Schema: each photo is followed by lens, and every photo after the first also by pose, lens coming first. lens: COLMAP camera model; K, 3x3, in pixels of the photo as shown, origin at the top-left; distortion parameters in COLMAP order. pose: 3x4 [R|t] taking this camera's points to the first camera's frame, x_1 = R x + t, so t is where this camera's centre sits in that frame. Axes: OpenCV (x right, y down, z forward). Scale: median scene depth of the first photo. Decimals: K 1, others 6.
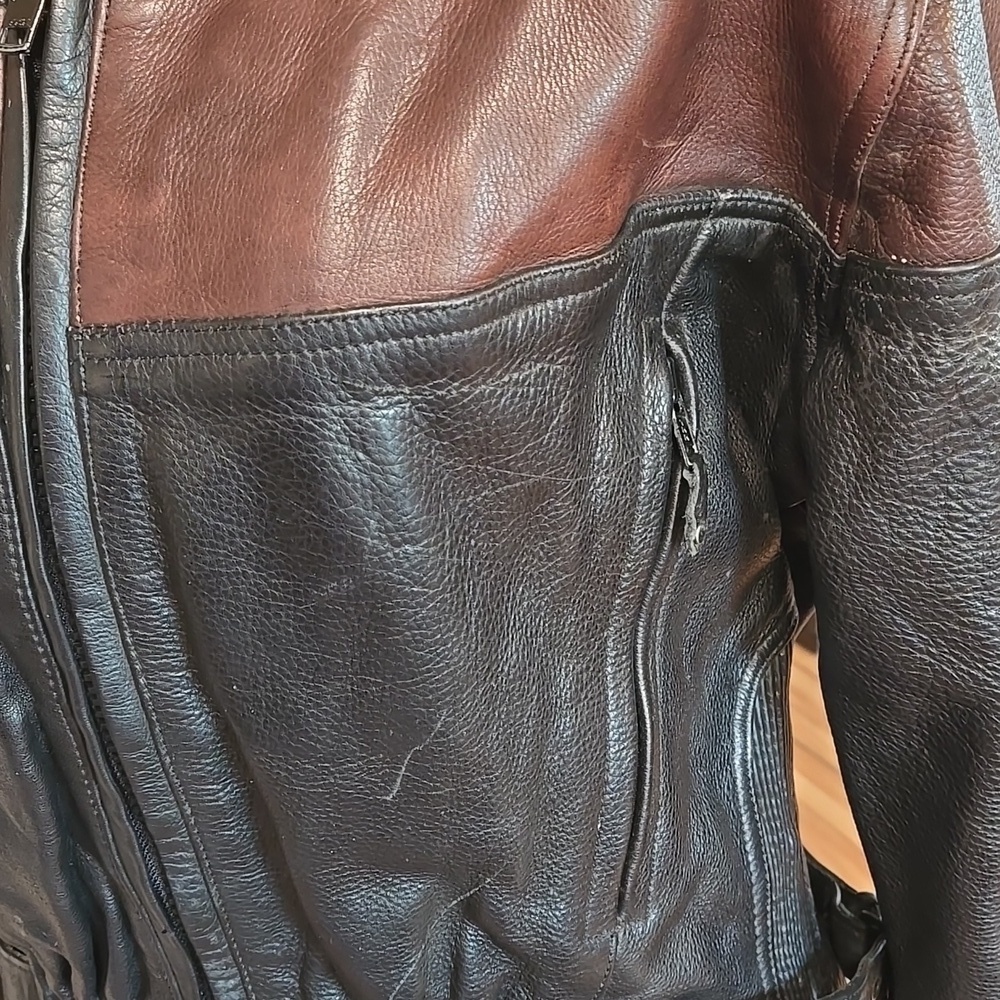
lens RADIAL K [[1491.2, 0, 500.0], [0, 1491.2, 500.0], [0, 0, 1]] dist [0.059317, 0.080270]
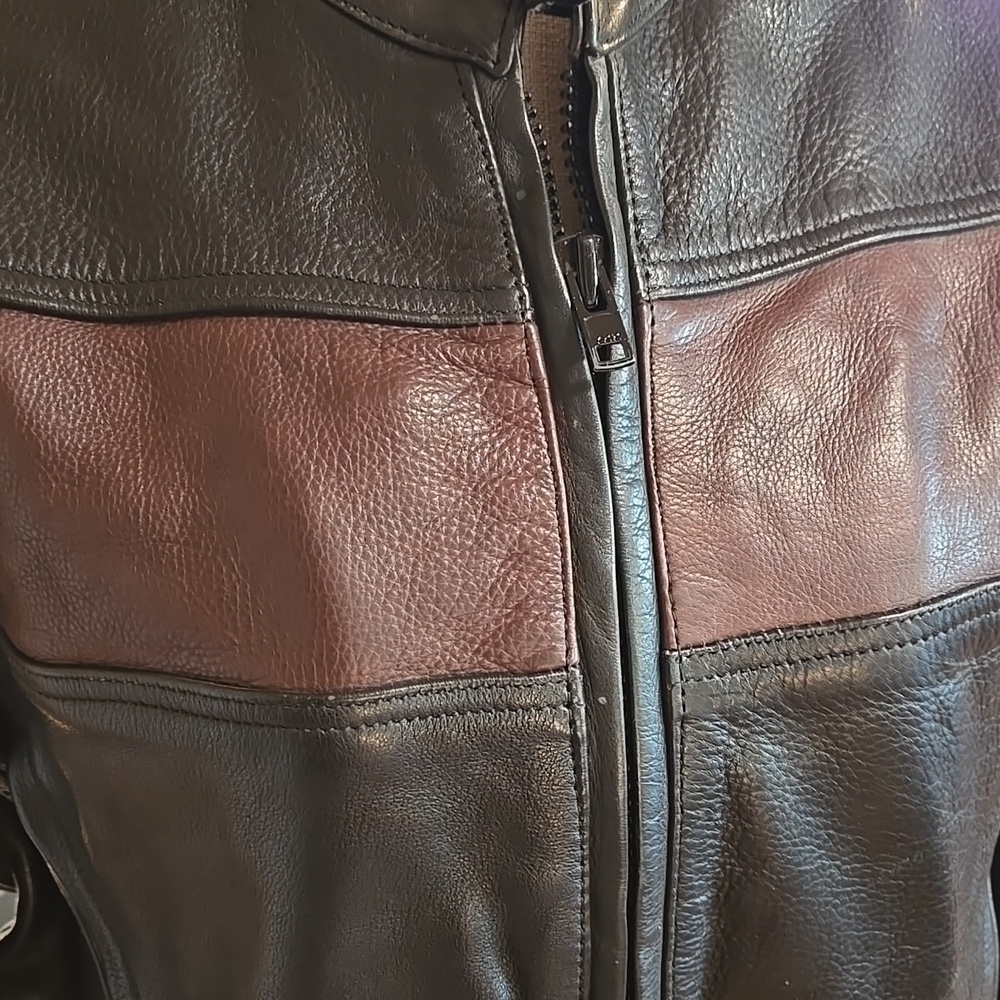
lens RADIAL K [[1491.2, 0, 500.0], [0, 1491.2, 500.0], [0, 0, 1]] dist [0.059317, 0.080270]
pose [[0.851835, -0.102866, 0.513610, -0.880099], [0.166231, 0.982930, -0.078836, -0.157044], [-0.496734, 0.152534, 0.854394, 0.231771]]
